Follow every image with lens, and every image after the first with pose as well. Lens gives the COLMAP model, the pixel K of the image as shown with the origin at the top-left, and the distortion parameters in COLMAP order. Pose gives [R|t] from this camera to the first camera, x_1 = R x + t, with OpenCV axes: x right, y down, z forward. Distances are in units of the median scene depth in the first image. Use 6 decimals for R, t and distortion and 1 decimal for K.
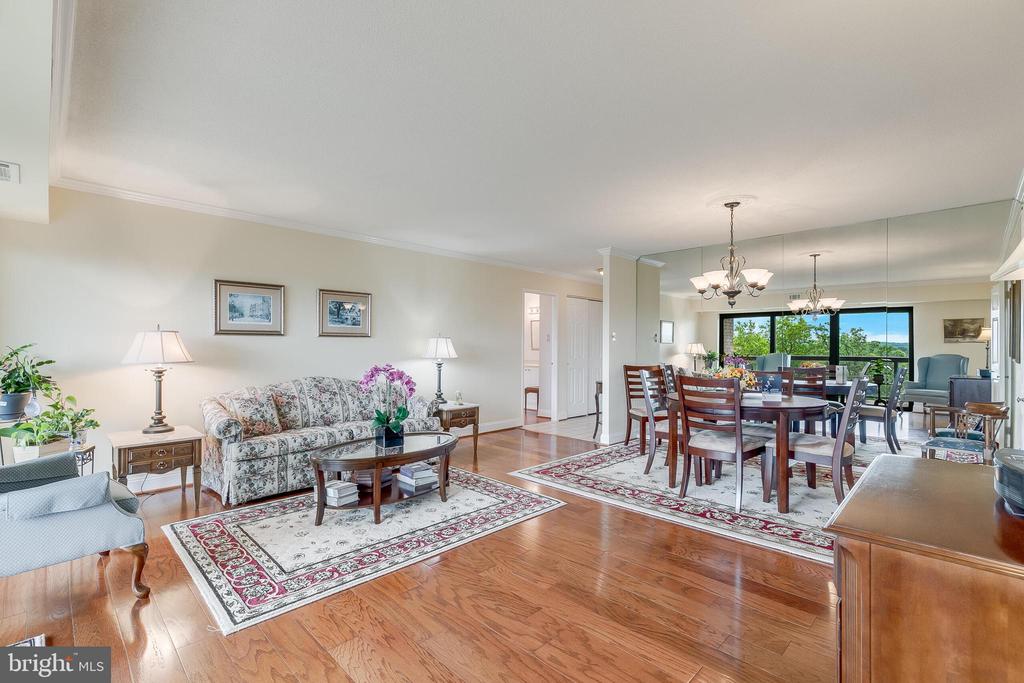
lens RADIAL K [[462.0, 0, 513.0], [0, 462.0, 345.4], [0, 0, 1]] dist [0.008299, -0.001143]
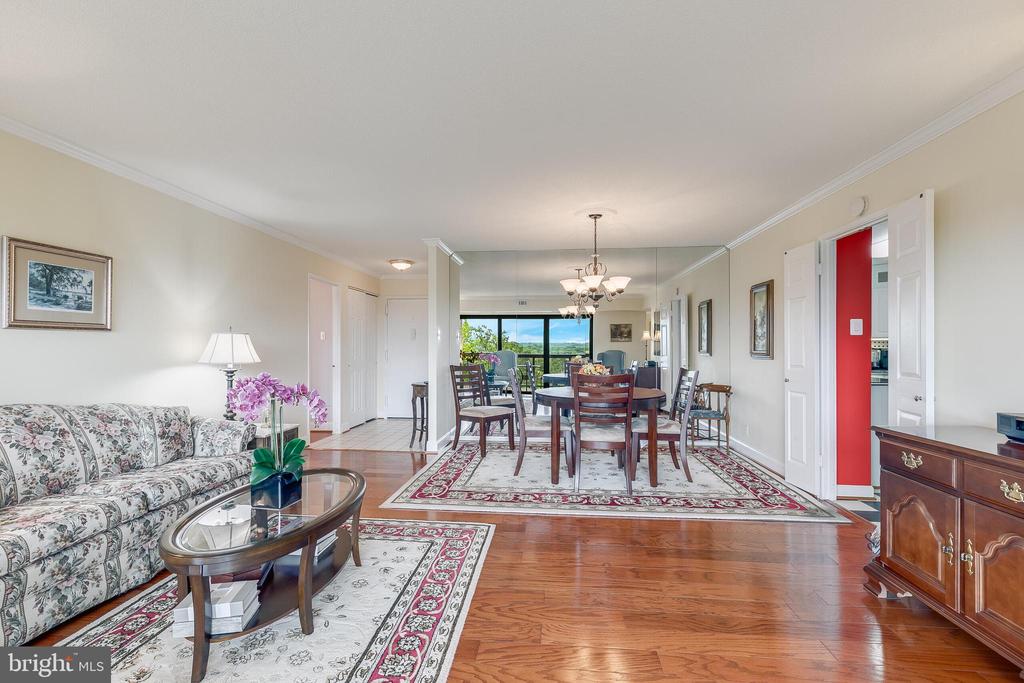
lens RADIAL K [[462.0, 0, 513.0], [0, 462.0, 345.4], [0, 0, 1]] dist [0.008299, -0.001143]
pose [[0.773186, -0.002306, 0.634175, -0.374022], [0.000605, 0.999996, 0.002900, -0.000300], [-0.634179, -0.001858, 0.773184, 0.276078]]
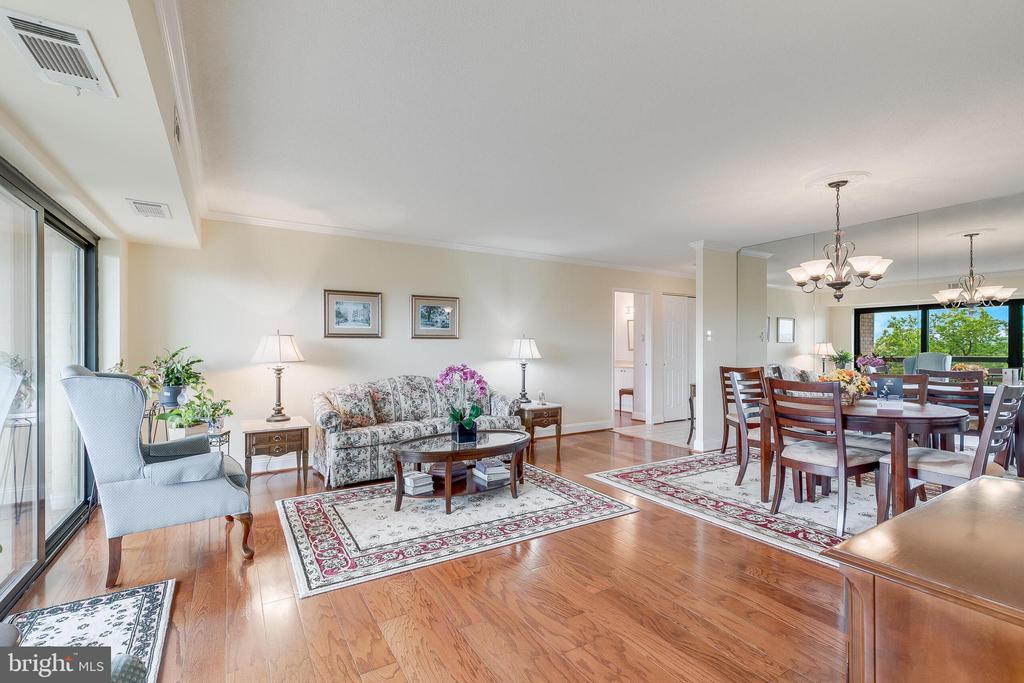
lens RADIAL K [[462.0, 0, 513.0], [0, 462.0, 345.4], [0, 0, 1]] dist [0.008299, -0.001143]
pose [[0.971426, -0.004776, -0.237295, 0.082845], [0.004432, 0.999988, -0.001981, 0.000531], [0.237302, 0.000873, 0.971436, 0.002465]]
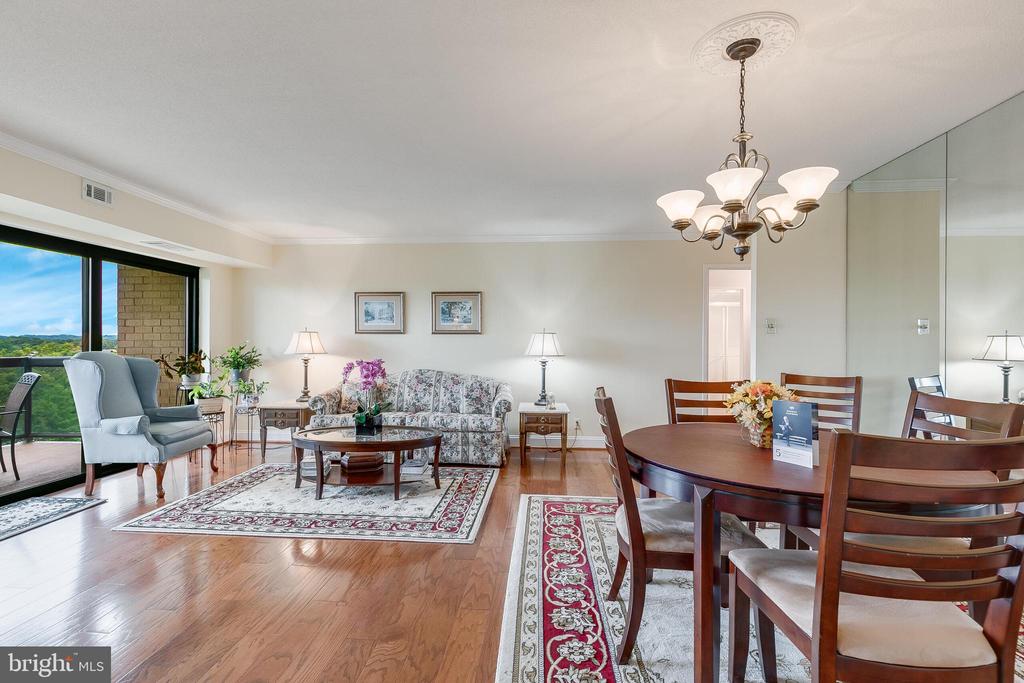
lens RADIAL K [[468.0, 0, 512.0], [0, 468.0, 341.5], [0, 0, 1]] dist [0.004455, 0.000125]
pose [[0.646388, -0.005416, -0.762989, 0.692563], [0.000932, 0.999980, -0.006308, 0.007941], [0.763008, 0.003366, 0.646380, 0.492943]]
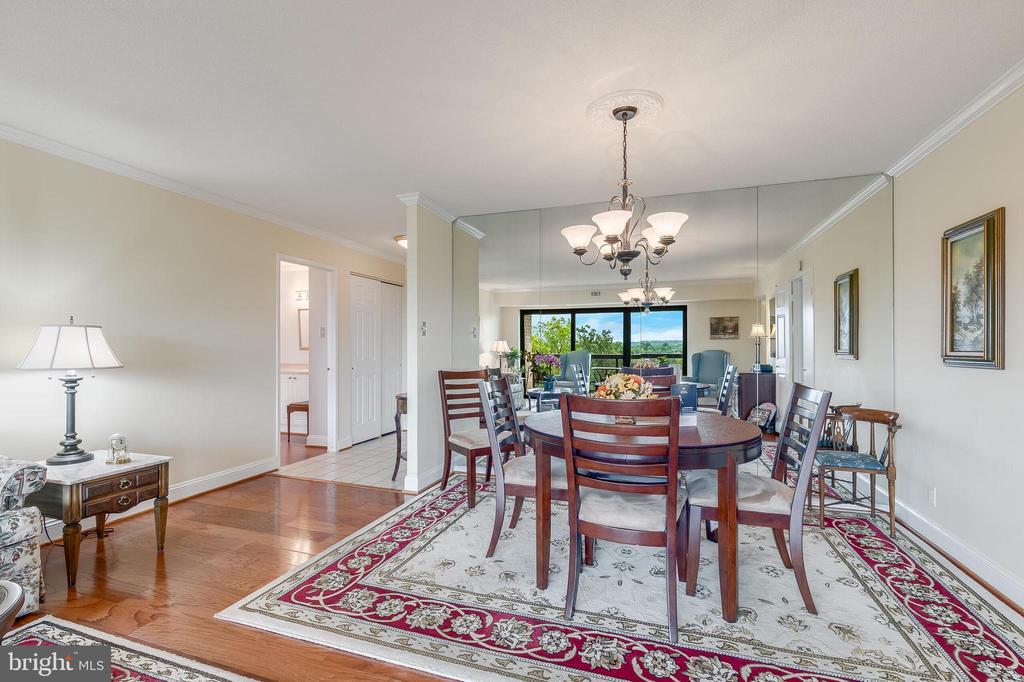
lens RADIAL K [[456.6, 0, 510.3], [0, 456.6, 347.4], [0, 0, 1]] dist [0.001720, -0.000478]
pose [[0.901367, -0.006682, 0.433004, 0.065547], [0.003472, 0.999960, 0.008204, 0.004719], [-0.433042, -0.005892, 0.901355, 0.511688]]
